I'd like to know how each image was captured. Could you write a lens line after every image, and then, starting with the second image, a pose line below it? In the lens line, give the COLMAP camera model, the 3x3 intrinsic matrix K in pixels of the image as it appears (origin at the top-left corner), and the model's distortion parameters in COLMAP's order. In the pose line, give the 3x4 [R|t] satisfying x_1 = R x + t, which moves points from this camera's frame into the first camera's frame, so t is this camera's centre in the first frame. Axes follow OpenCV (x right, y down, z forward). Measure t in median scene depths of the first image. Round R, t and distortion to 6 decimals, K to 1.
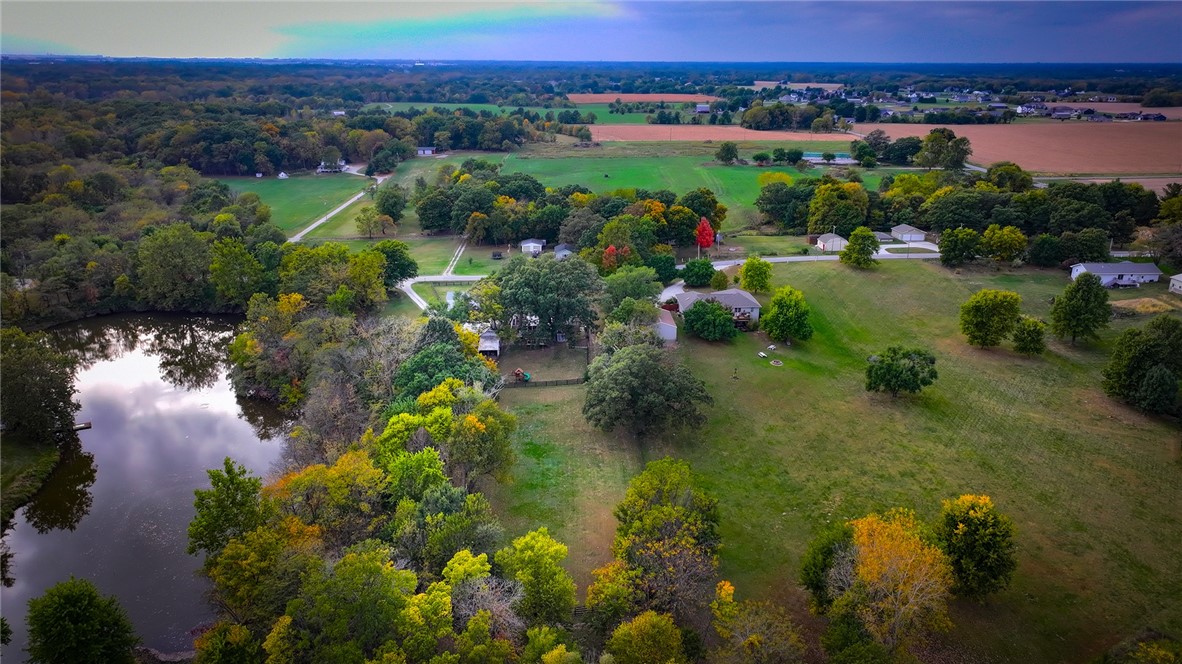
lens RADIAL K [[834.5, 0, 594.9], [0, 834.5, 332.6], [0, 0, 1]] dist [0.007858, 0.007035]
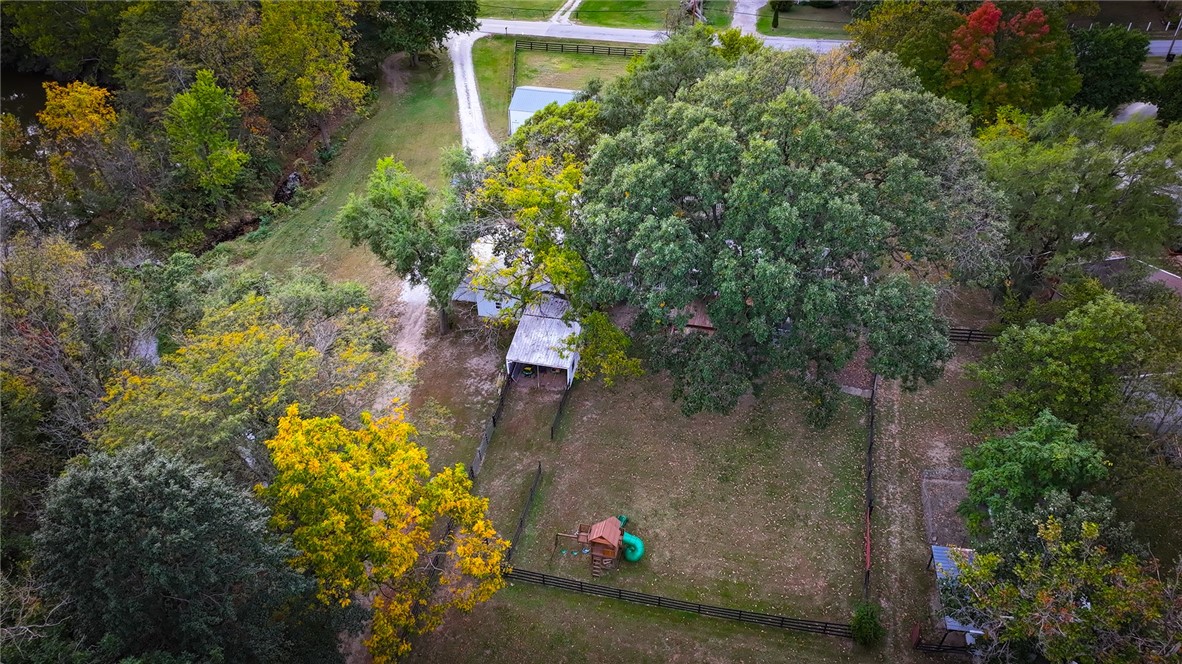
lens RADIAL K [[834.5, 0, 594.9], [0, 834.5, 332.6], [0, 0, 1]] dist [0.007858, 0.007035]
pose [[0.964986, 0.159939, -0.207897, -0.035375], [-0.078811, 0.932761, 0.351775, -0.078878], [0.250181, -0.323074, 0.912706, 0.568528]]
